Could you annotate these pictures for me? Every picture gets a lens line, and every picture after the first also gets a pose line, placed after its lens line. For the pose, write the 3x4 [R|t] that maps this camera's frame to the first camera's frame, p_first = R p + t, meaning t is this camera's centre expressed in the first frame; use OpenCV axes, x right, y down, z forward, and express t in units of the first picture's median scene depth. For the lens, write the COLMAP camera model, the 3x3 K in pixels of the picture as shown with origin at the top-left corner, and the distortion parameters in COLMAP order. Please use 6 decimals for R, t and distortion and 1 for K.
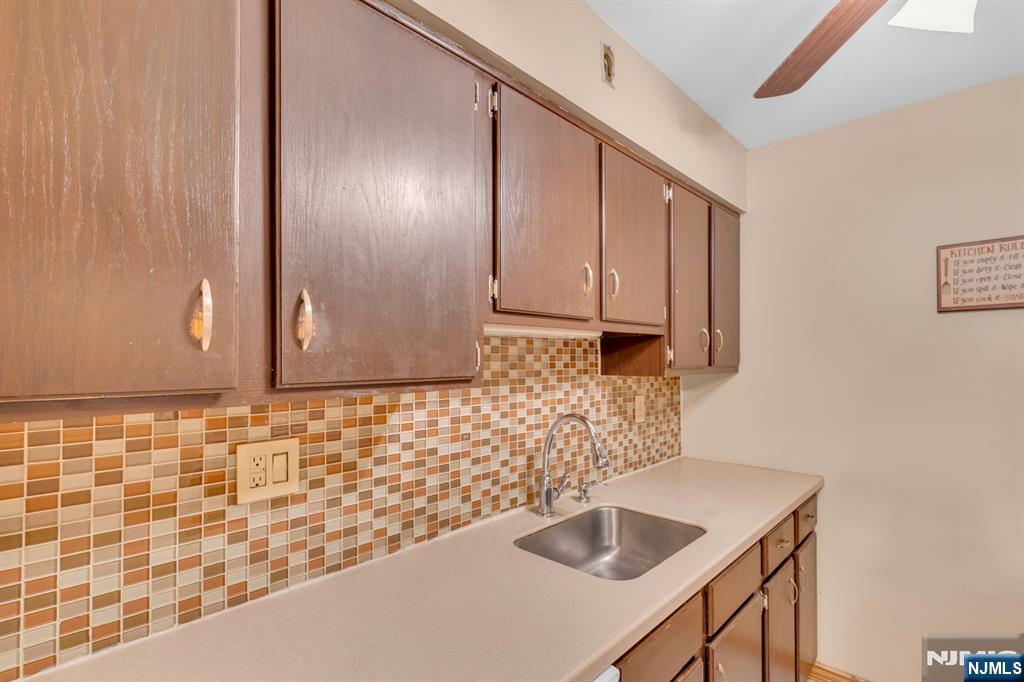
lens RADIAL K [[483.1, 0, 515.2], [0, 483.1, 354.8], [0, 0, 1]] dist [0.003941, -0.000640]
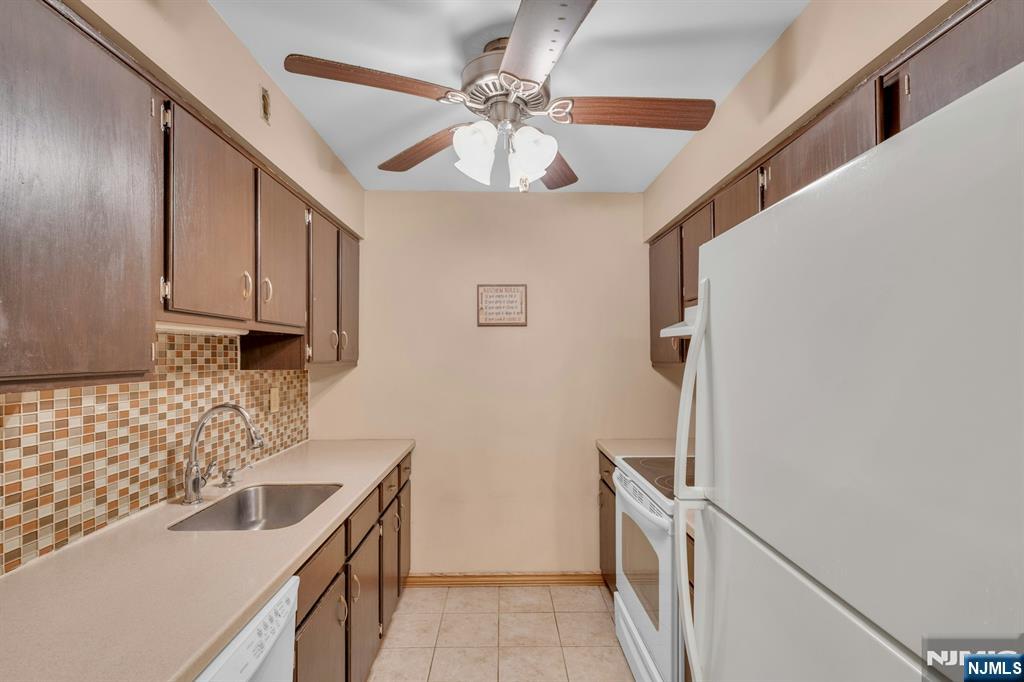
lens RADIAL K [[483.1, 0, 511.1], [0, 483.1, 348.7], [0, 0, 1]] dist [0.003941, -0.000640]
pose [[0.711940, 0.010449, 0.702163, -0.180327], [-0.005954, 0.999943, -0.008844, 0.001011], [-0.702215, 0.002116, 0.711962, -0.228546]]
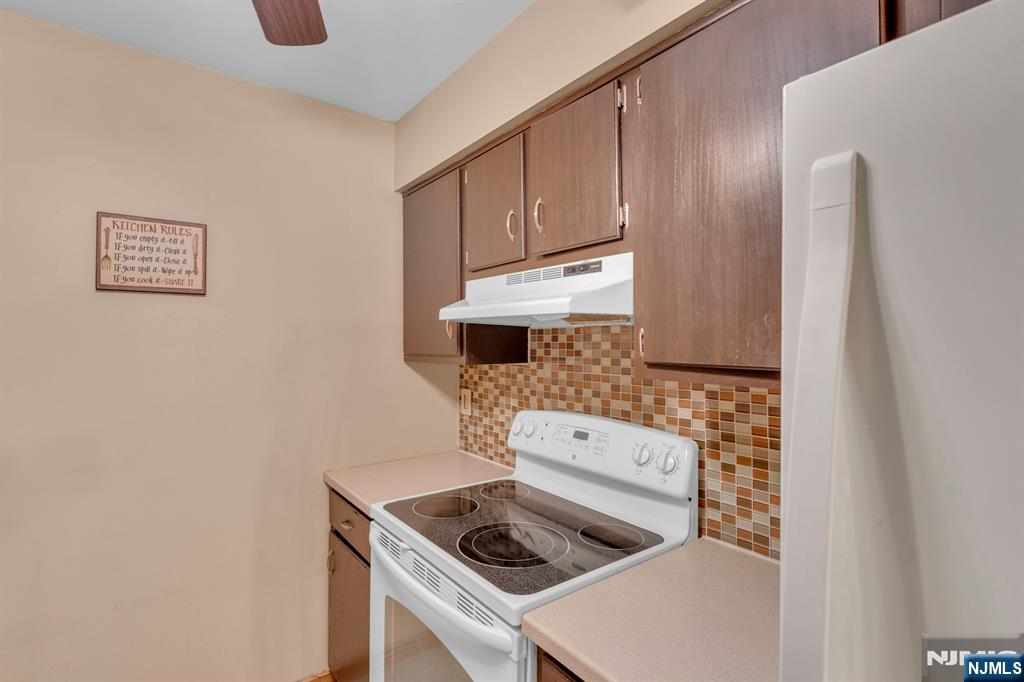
lens RADIAL K [[483.1, 0, 512.2], [0, 483.1, 333.1], [0, 0, 1]] dist [0.003941, -0.000640]
pose [[0.166777, 0.029463, 0.985554, 0.173176], [-0.011170, 0.999546, -0.027991, 0.005067], [-0.985931, -0.006340, 0.167030, 0.149868]]
